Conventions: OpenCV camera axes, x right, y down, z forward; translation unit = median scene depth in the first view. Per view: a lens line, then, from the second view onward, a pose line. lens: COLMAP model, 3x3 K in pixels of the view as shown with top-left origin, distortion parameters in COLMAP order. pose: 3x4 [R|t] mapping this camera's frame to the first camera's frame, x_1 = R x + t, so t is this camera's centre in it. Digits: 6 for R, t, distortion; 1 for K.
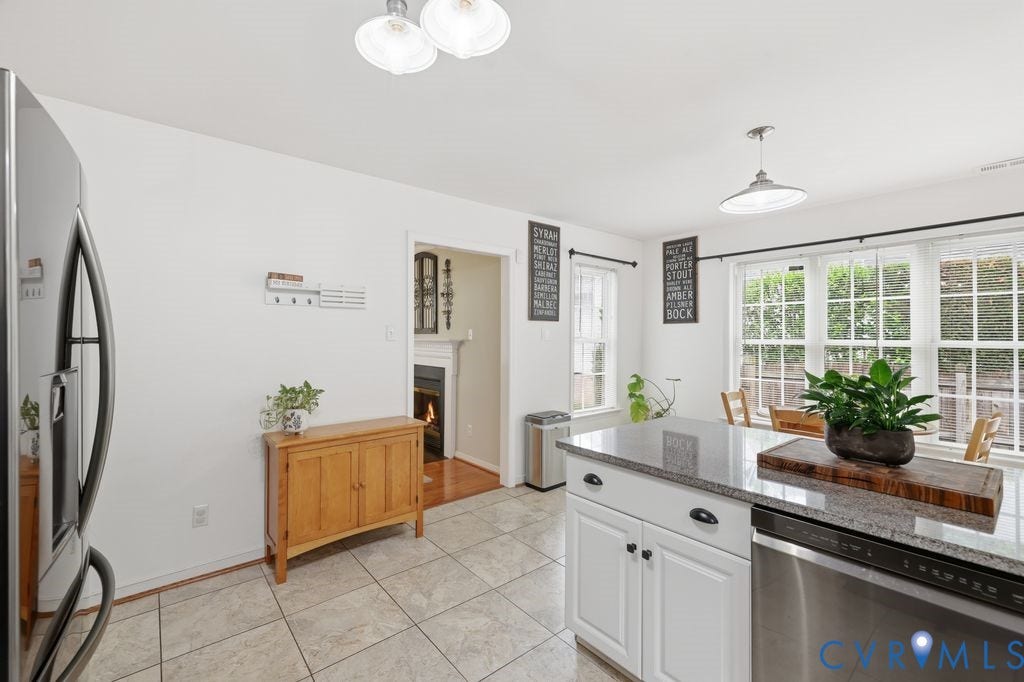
lens RADIAL K [[433.8, 0, 510.9], [0, 433.8, 337.2], [0, 0, 1]] dist [0.007620, -0.000554]
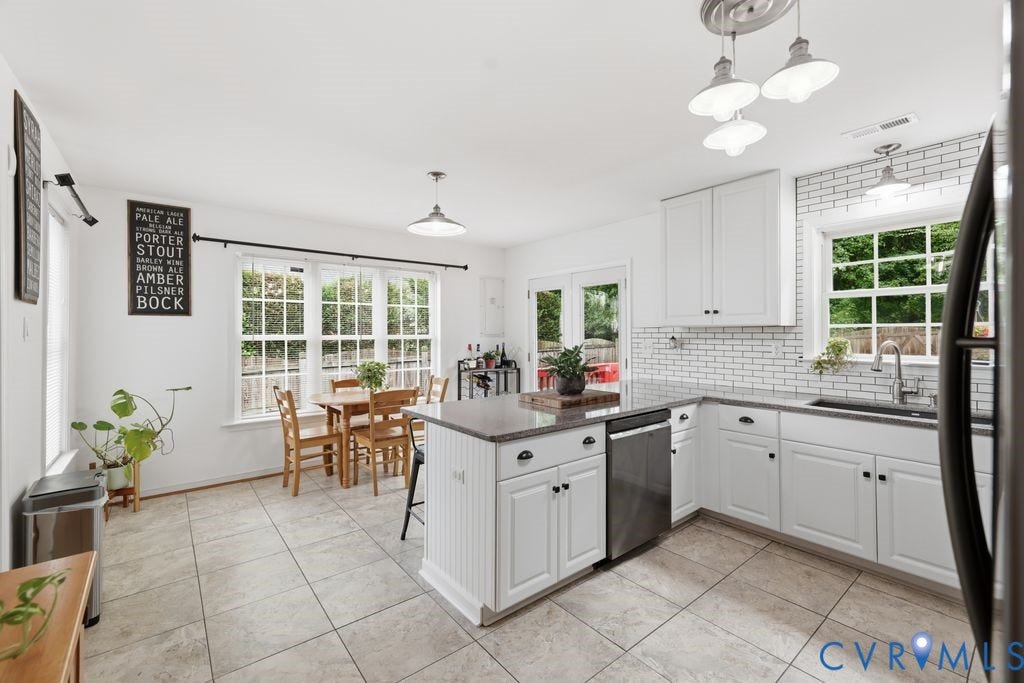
lens RADIAL K [[433.8, 0, 512.3], [0, 433.8, 331.4], [0, 0, 1]] dist [0.007620, -0.000554]
pose [[0.016554, -0.000893, 0.999863, -0.366317], [0.004140, 0.999991, 0.000824, -0.002218], [-0.999854, 0.004126, 0.016557, 0.381471]]
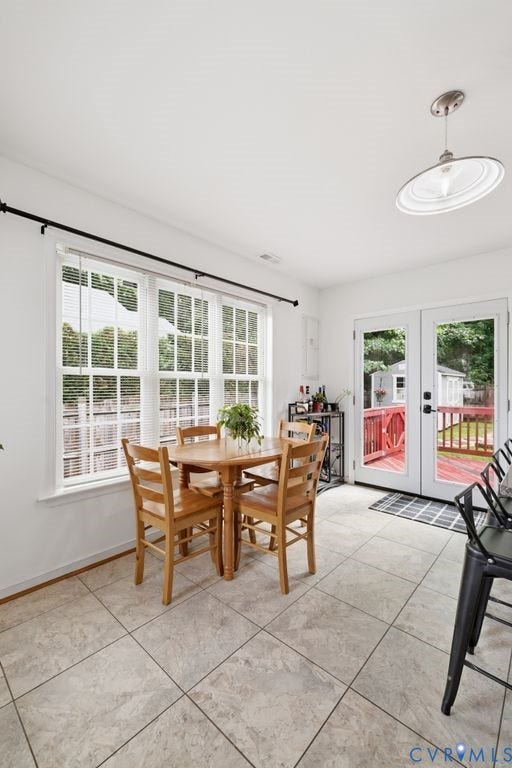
lens RADIAL K [[325.3, 0, 254.1], [0, 325.3, 387.3], [0, 0, 1]] dist [0.007620, -0.000554]
pose [[-0.134898, -0.006780, 0.990836, 0.003993], [-0.001124, 0.999977, 0.006690, 0.029743], [-0.990859, -0.000211, -0.134903, 0.731292]]
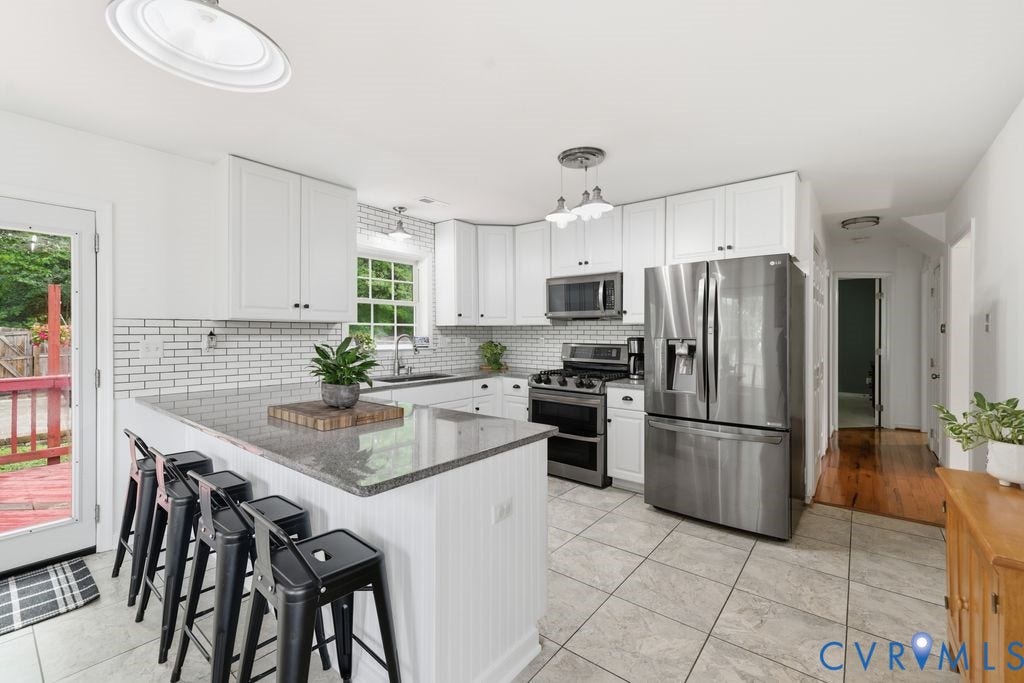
lens RADIAL K [[433.8, 0, 509.1], [0, 433.8, 335.9], [0, 0, 1]] dist [0.007620, -0.000554]
pose [[-0.981194, -0.003018, -0.193002, 0.166016], [-0.004064, 0.999979, 0.005021, 0.009758], [0.192983, 0.005711, -0.981185, 0.795347]]
